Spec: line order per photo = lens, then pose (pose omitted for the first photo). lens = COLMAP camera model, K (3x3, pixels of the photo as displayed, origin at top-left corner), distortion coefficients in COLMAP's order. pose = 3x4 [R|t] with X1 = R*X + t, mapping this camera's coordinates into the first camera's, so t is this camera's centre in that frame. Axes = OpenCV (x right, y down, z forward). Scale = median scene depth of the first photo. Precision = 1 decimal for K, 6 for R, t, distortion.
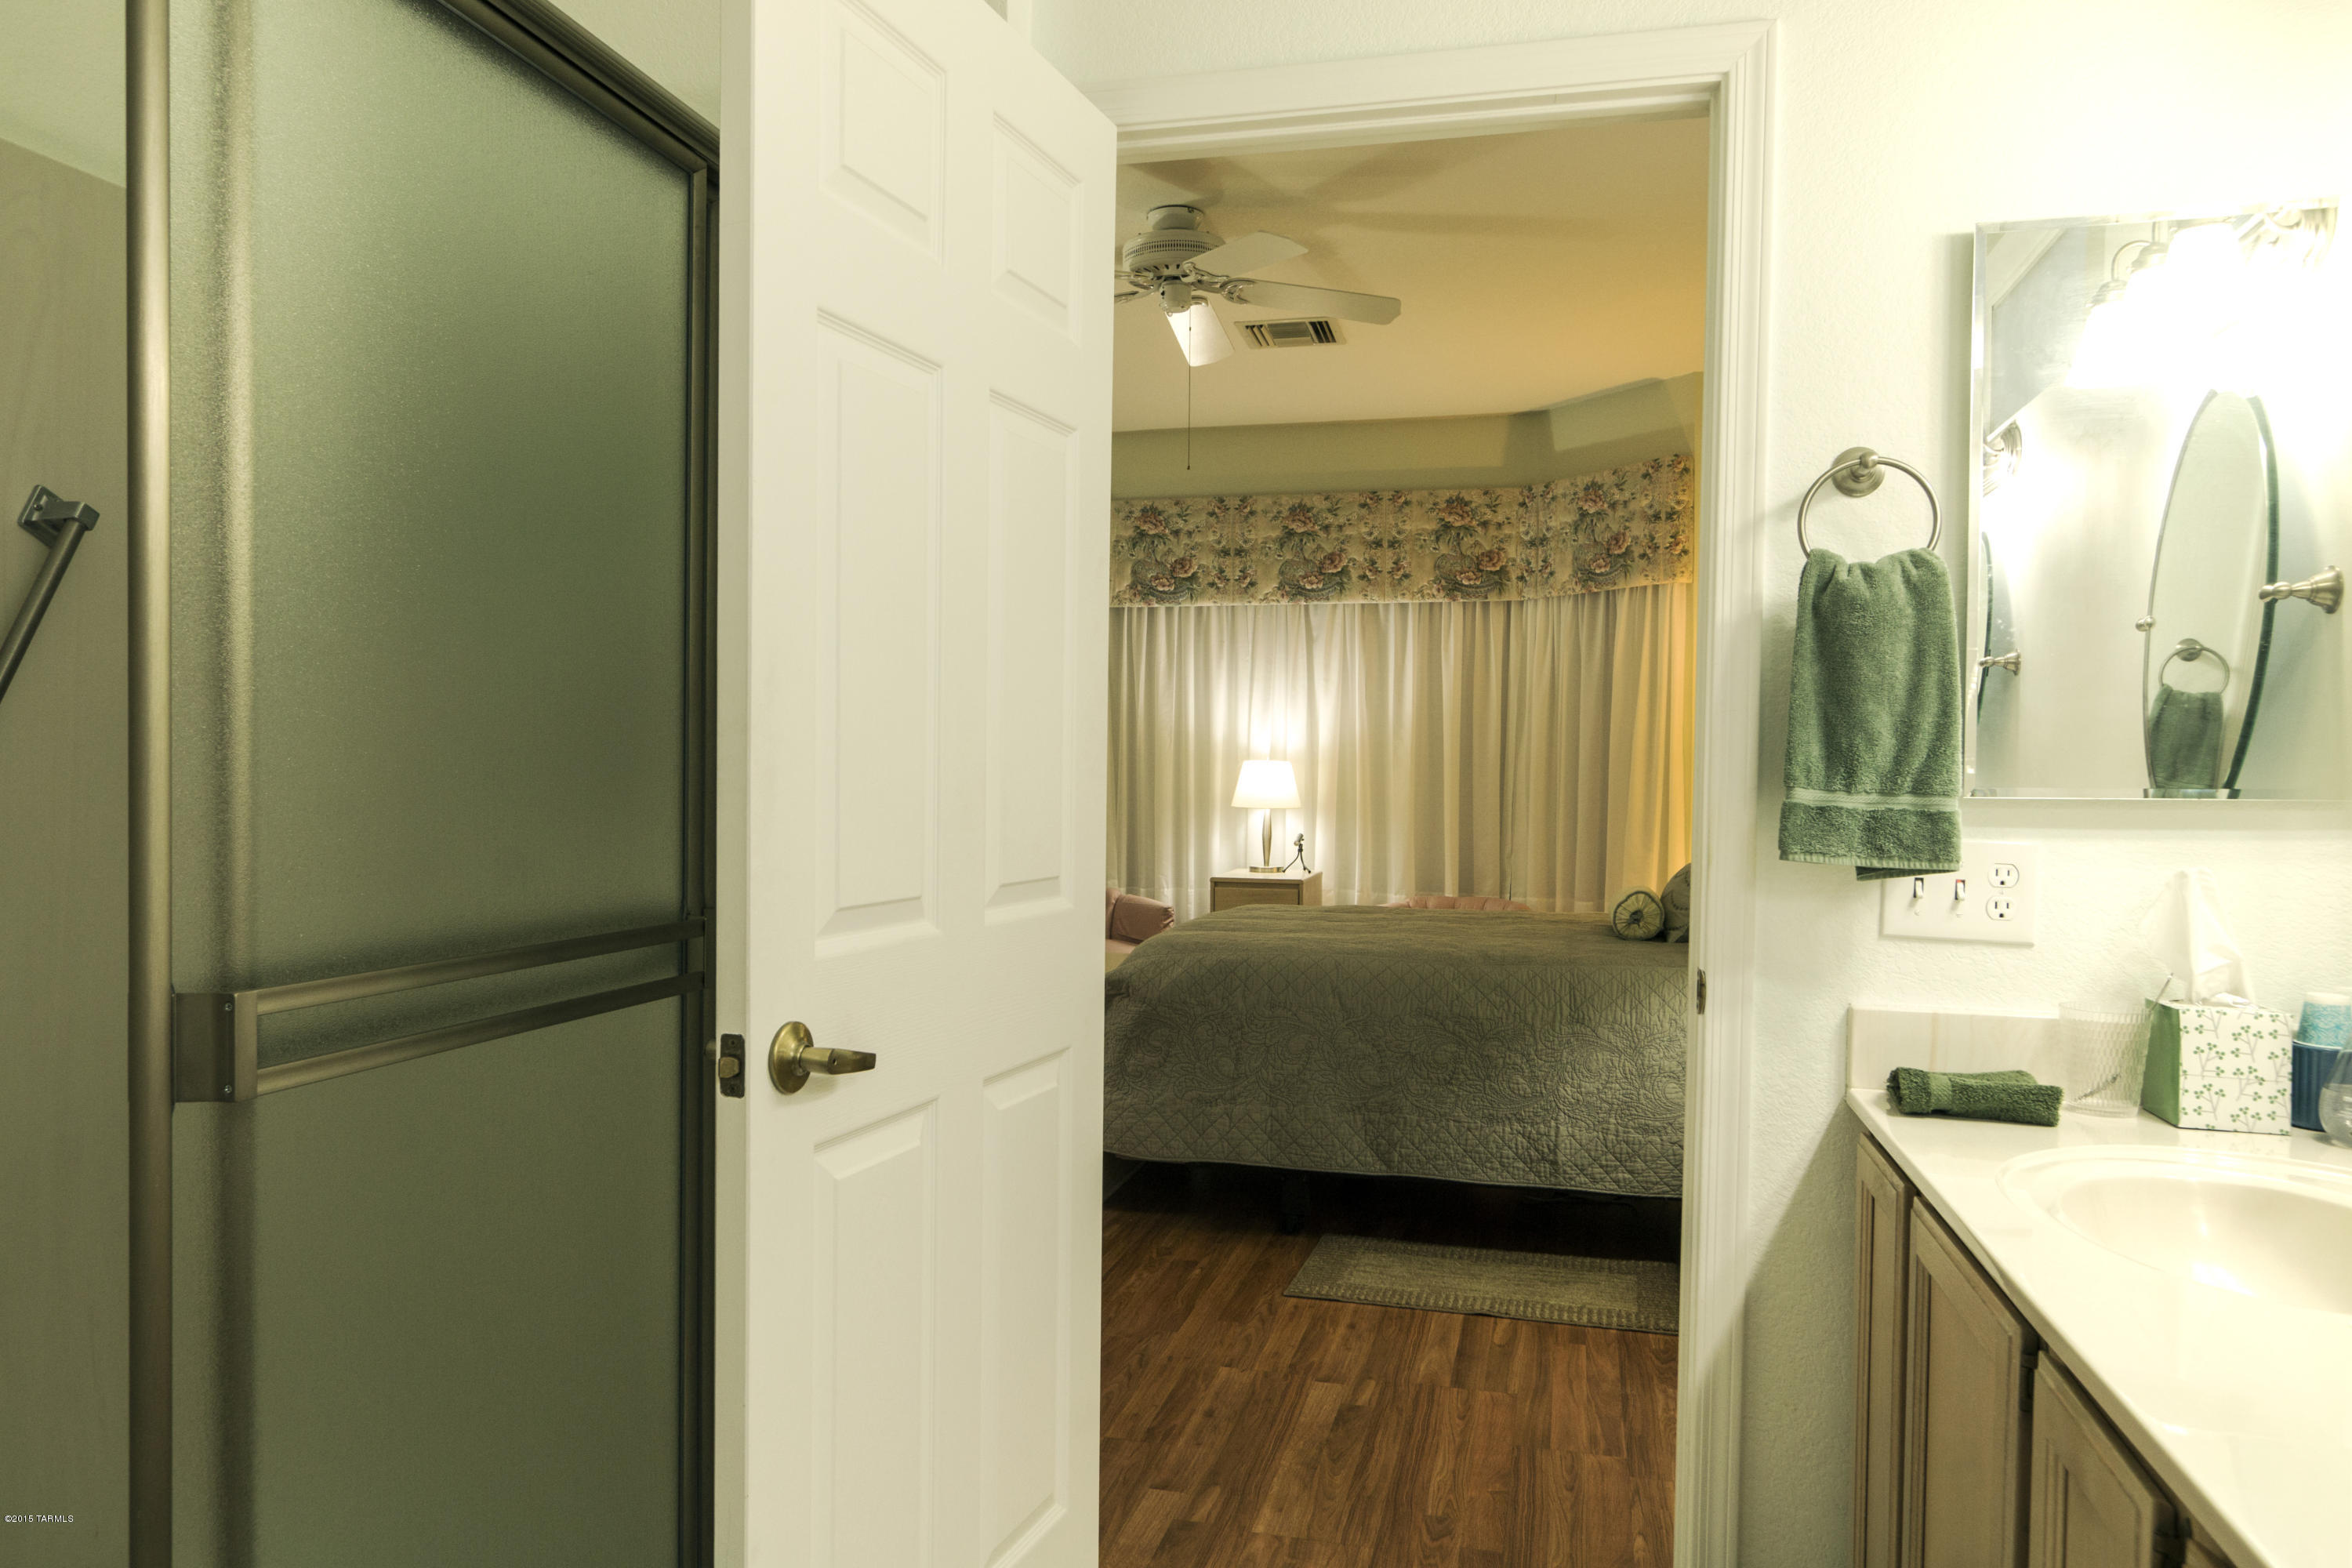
lens RADIAL K [[1538.3, 0, 1162.4], [0, 1538.3, 793.8], [0, 0, 1]] dist [0.002784, -0.000648]
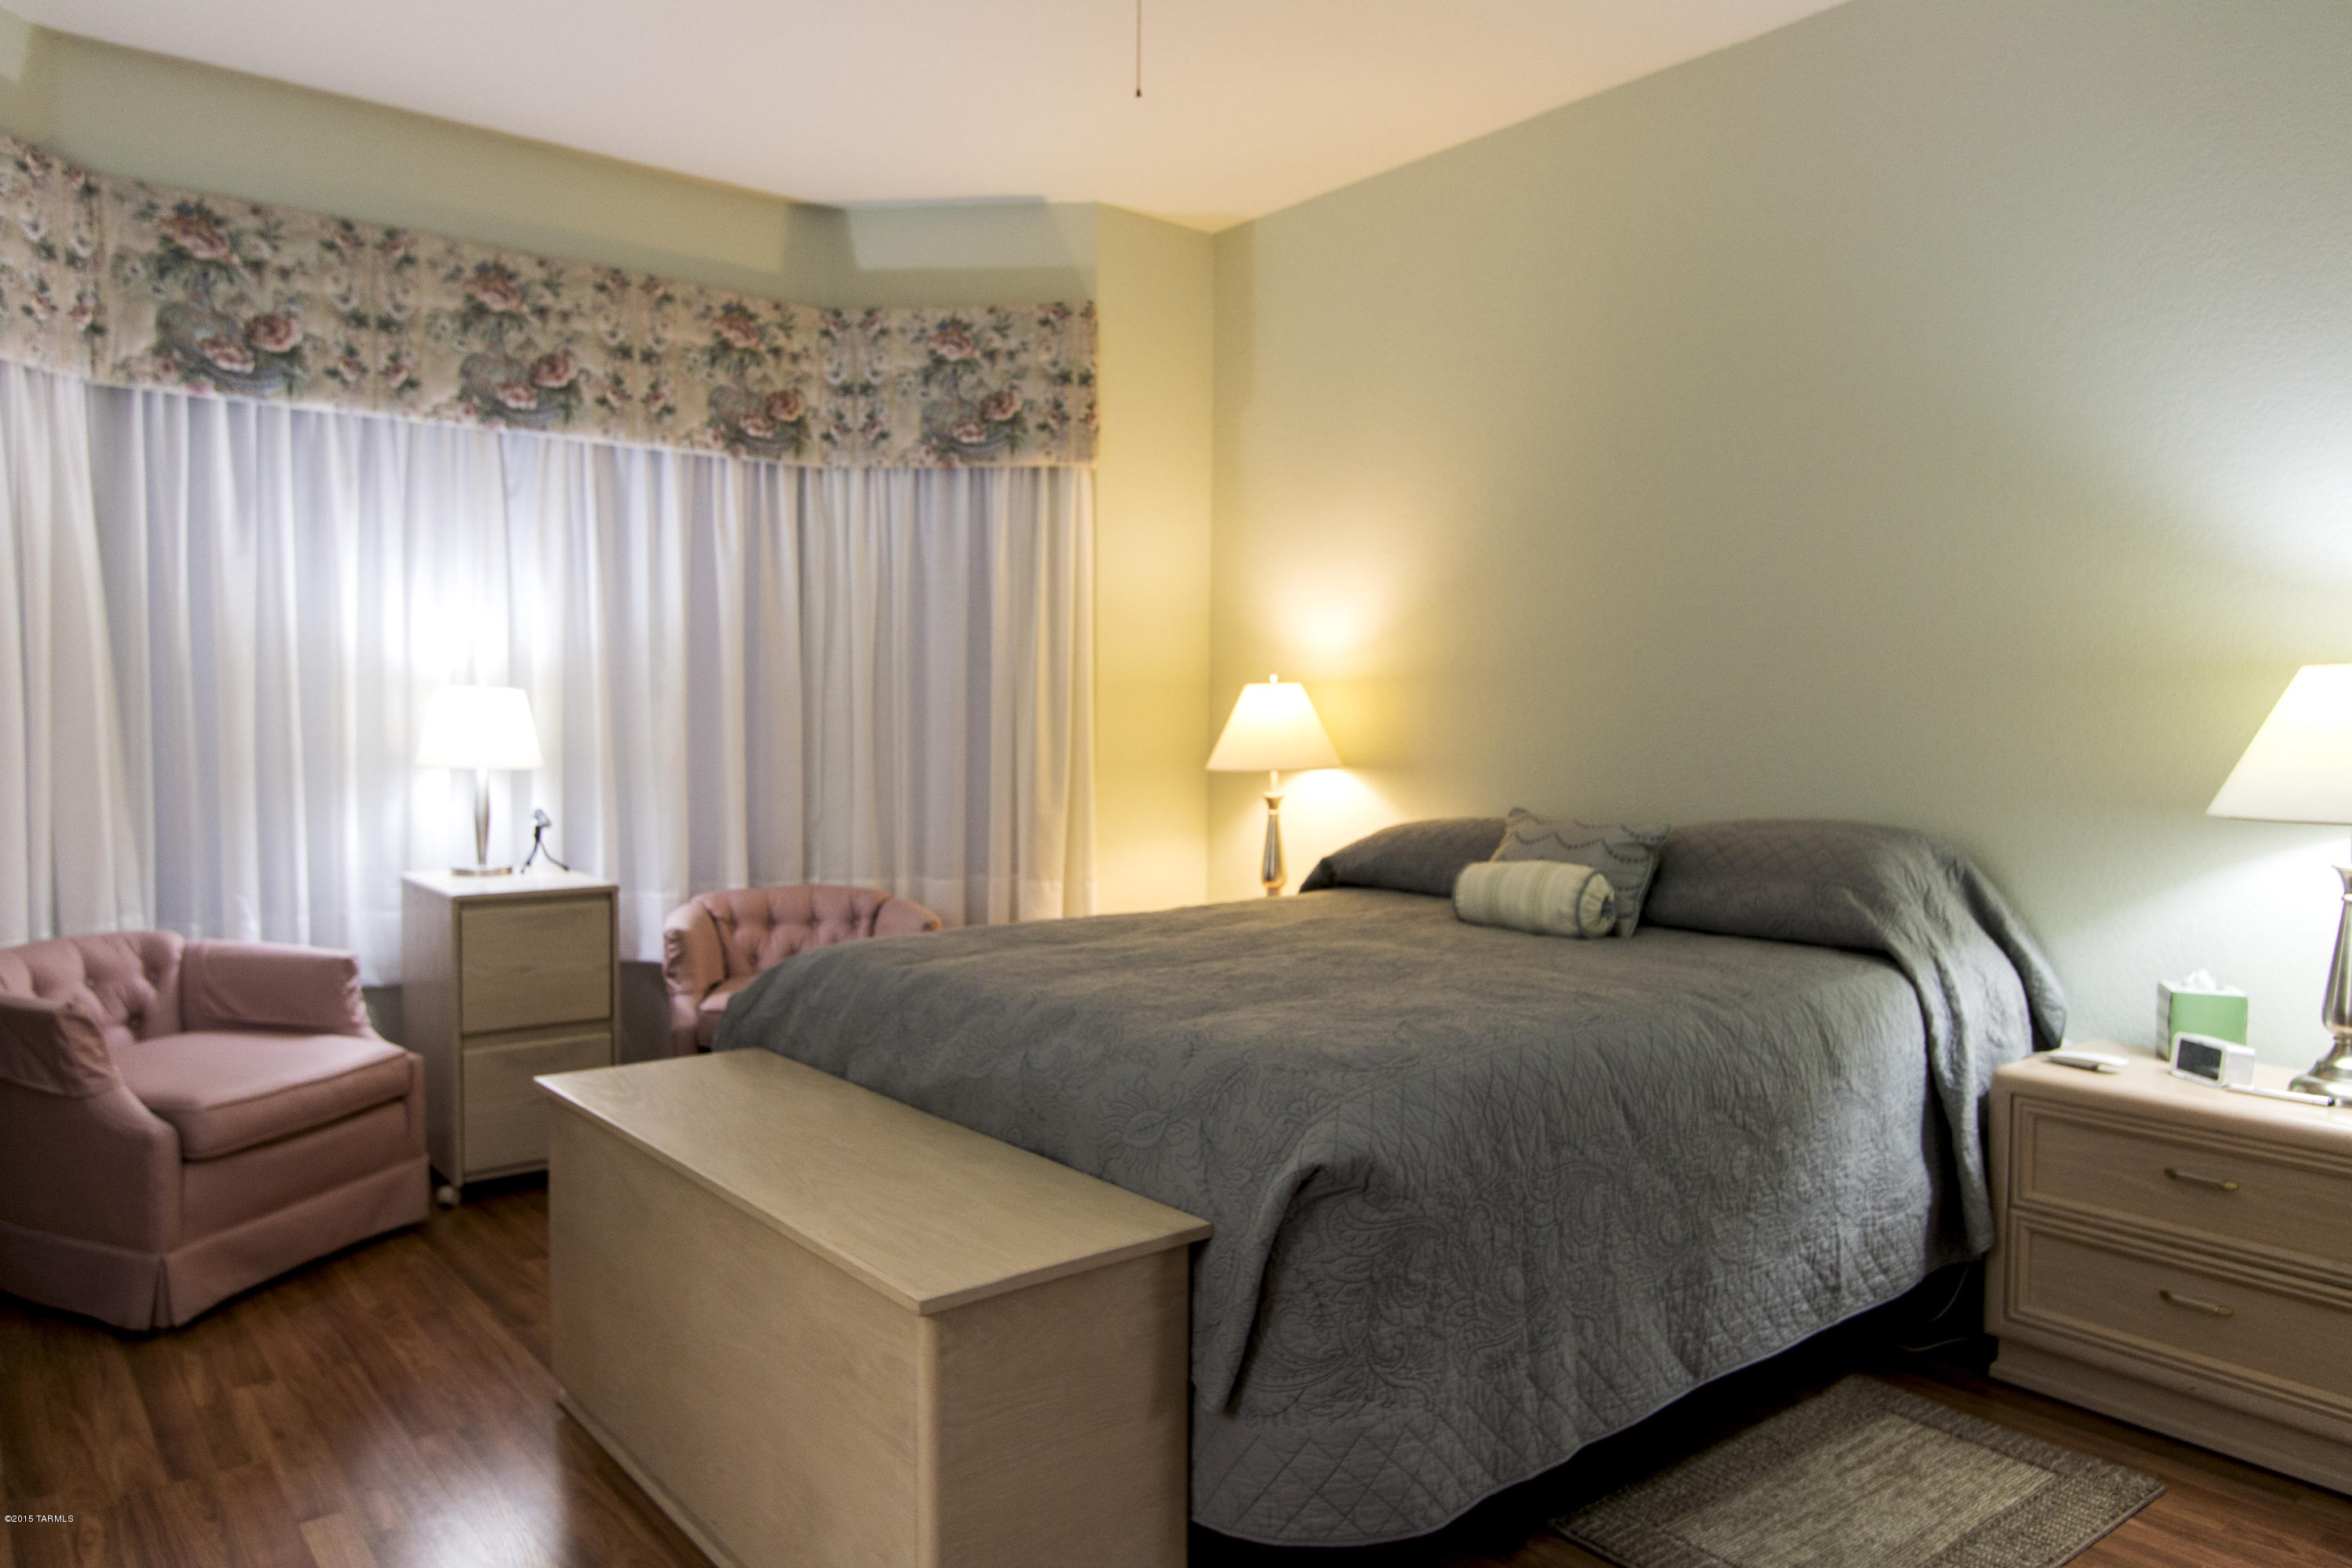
lens RADIAL K [[1538.3, 0, 1179.6], [0, 1538.3, 773.7], [0, 0, 1]] dist [0.002784, -0.000648]
pose [[0.619074, -0.032744, 0.784650, -0.229095], [0.010860, 0.999392, 0.033137, -0.005294], [-0.785258, -0.011993, 0.619053, 0.420120]]
